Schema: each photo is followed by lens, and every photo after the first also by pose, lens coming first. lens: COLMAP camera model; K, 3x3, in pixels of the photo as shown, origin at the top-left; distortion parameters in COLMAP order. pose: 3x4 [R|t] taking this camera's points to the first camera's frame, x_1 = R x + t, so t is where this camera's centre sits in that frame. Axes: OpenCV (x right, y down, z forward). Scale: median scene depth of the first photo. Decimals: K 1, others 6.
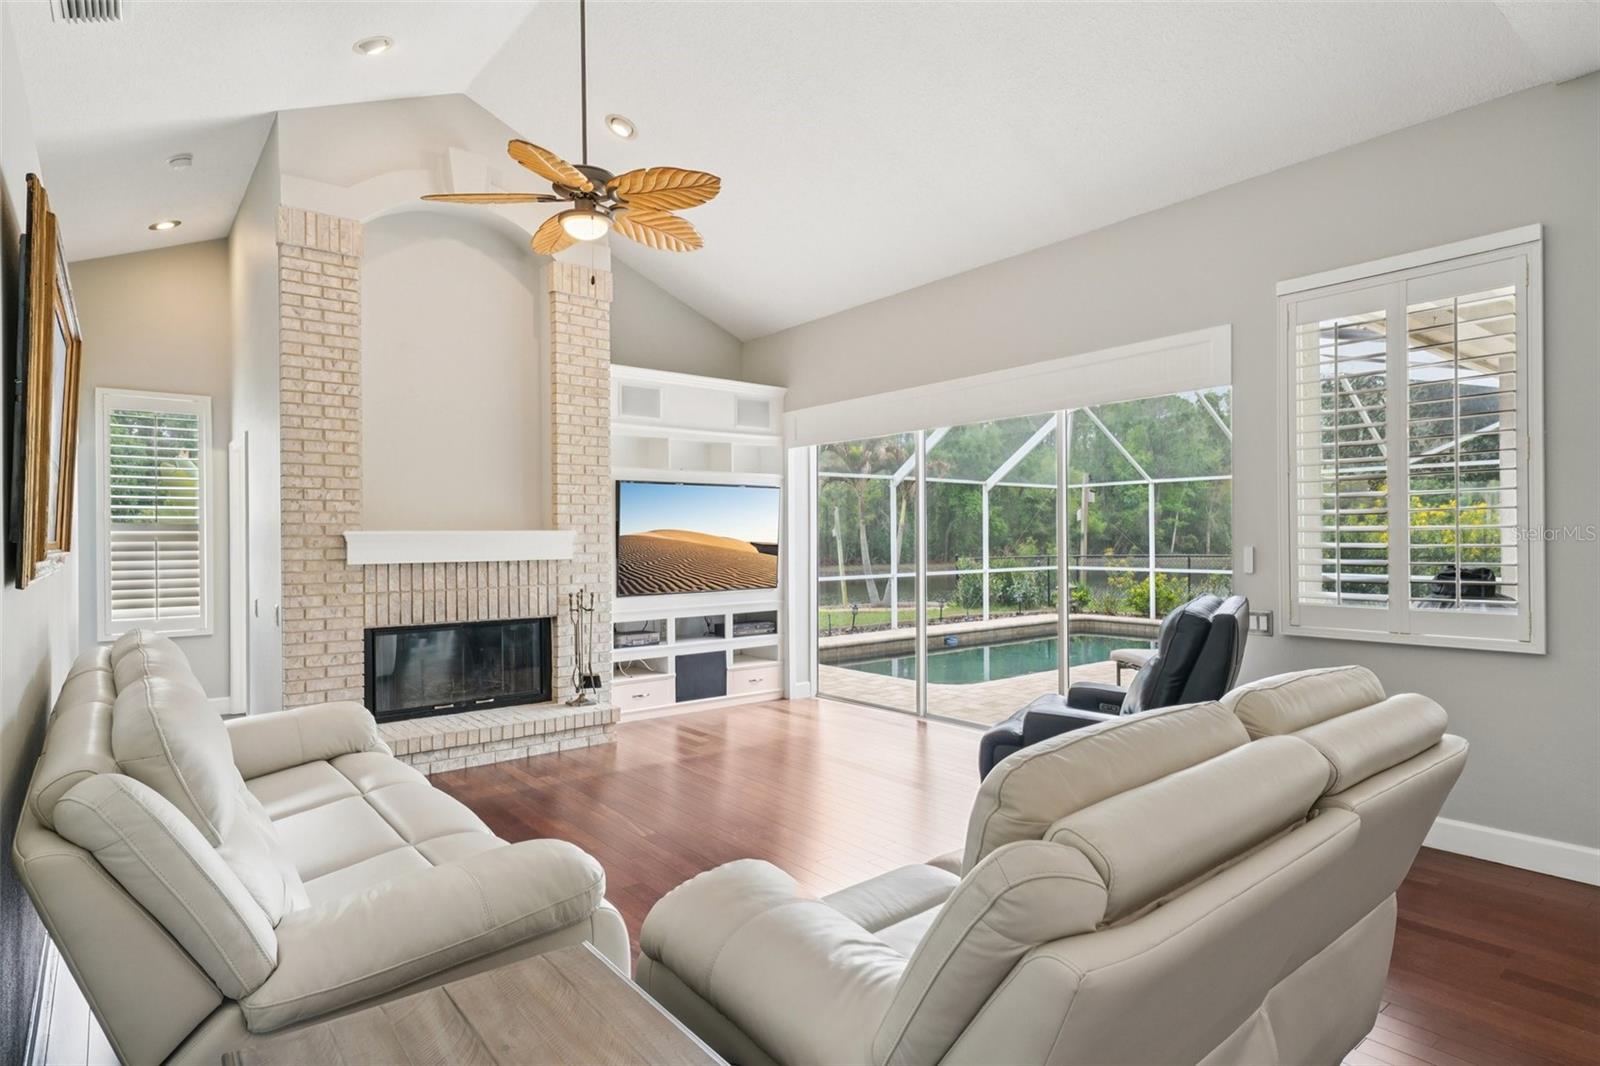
lens RADIAL K [[855.8, 0, 795.9], [0, 855.8, 538.5], [0, 0, 1]] dist [0.007365, 0.001419]
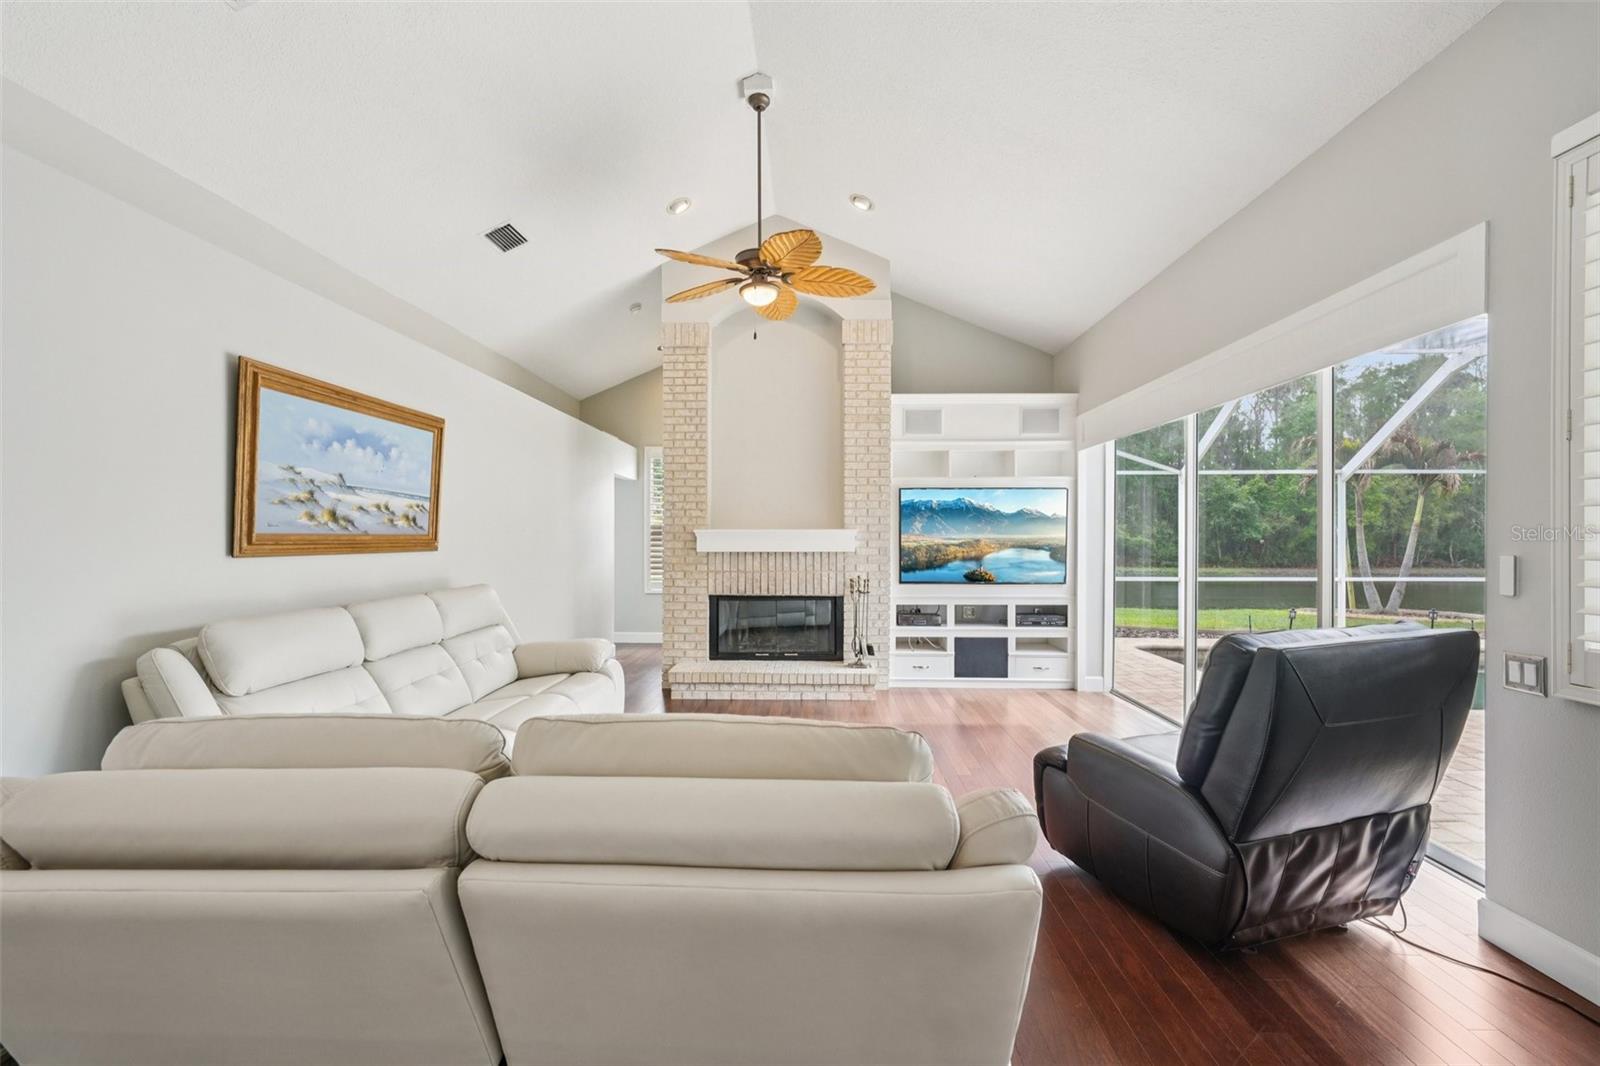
lens RADIAL K [[672.9, 0, 795.9], [0, 672.9, 535.5], [0, 0, 1]] dist [-0.001247, -0.000116]
pose [[0.755893, 0.006816, -0.654660, 0.339230], [-0.007189, 0.999972, 0.002111, -0.001736], [0.654656, 0.003110, 0.755921, 0.194100]]
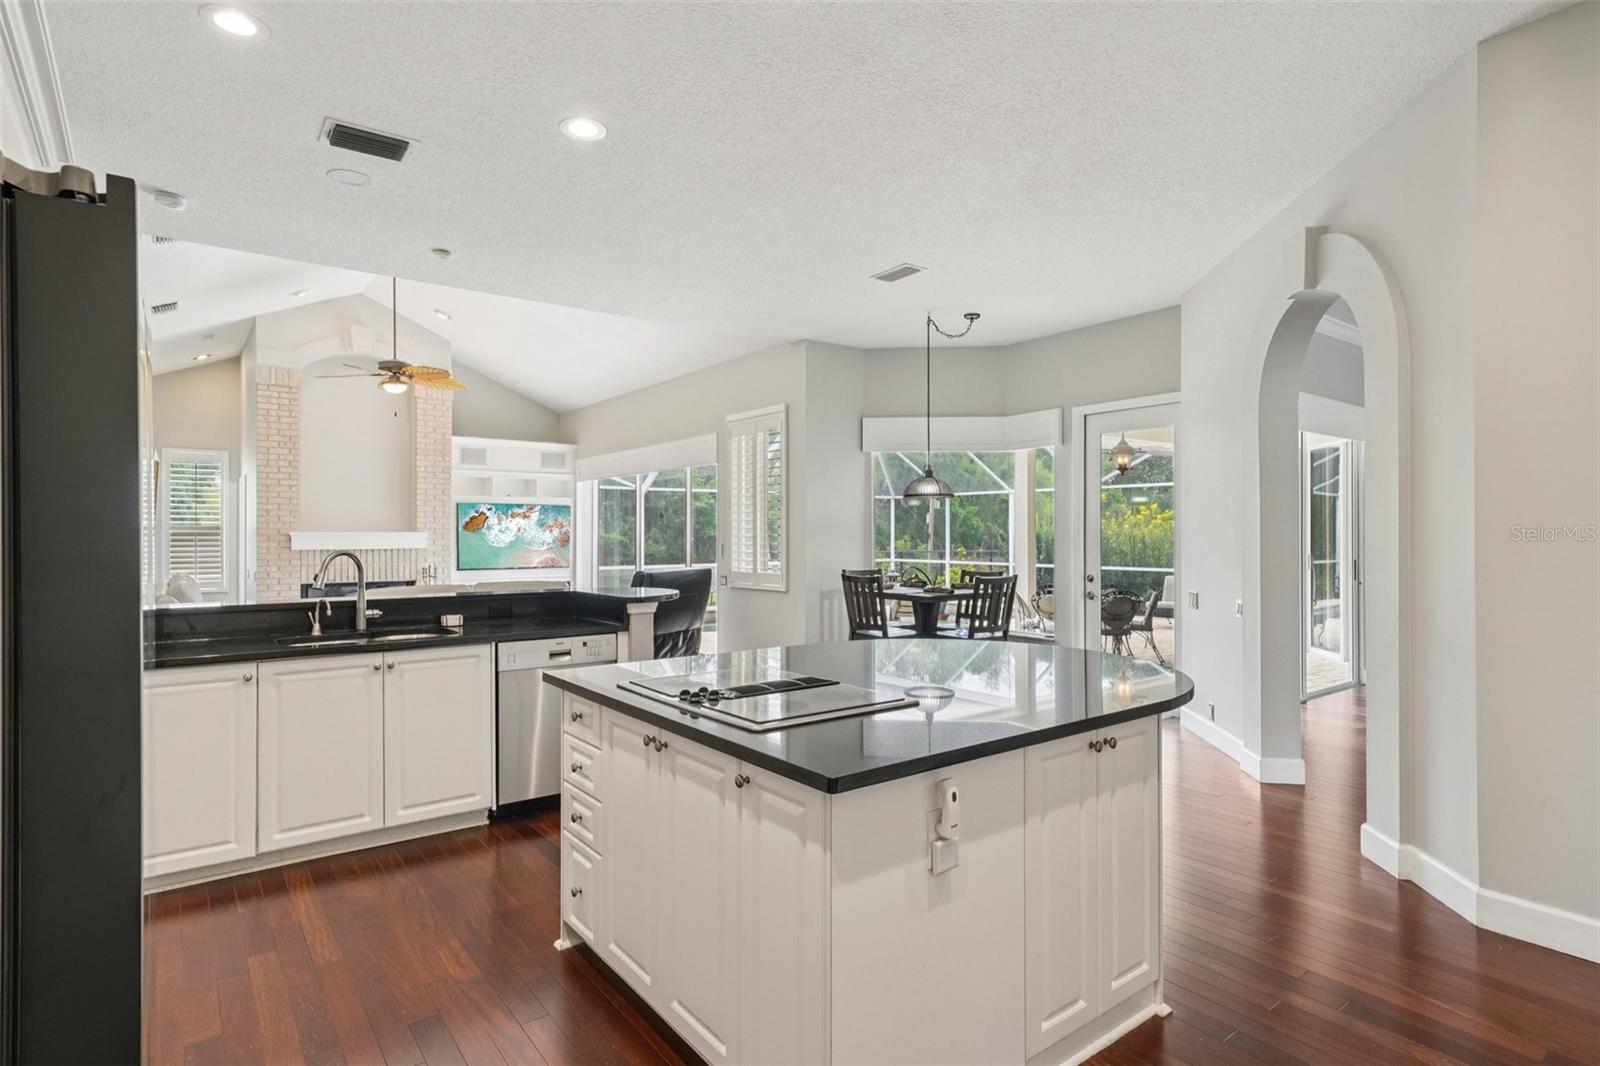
lens RADIAL K [[822.9, 0, 800.0], [0, 822.9, 533.0], [0, 0, 1]] dist [0.000180, 0.000132]
pose [[0.999793, 0.006579, -0.019229, 0.564762], [-0.006624, 0.999976, -0.002230, -0.009199], [0.019214, 0.002357, 0.999813, -0.708605]]
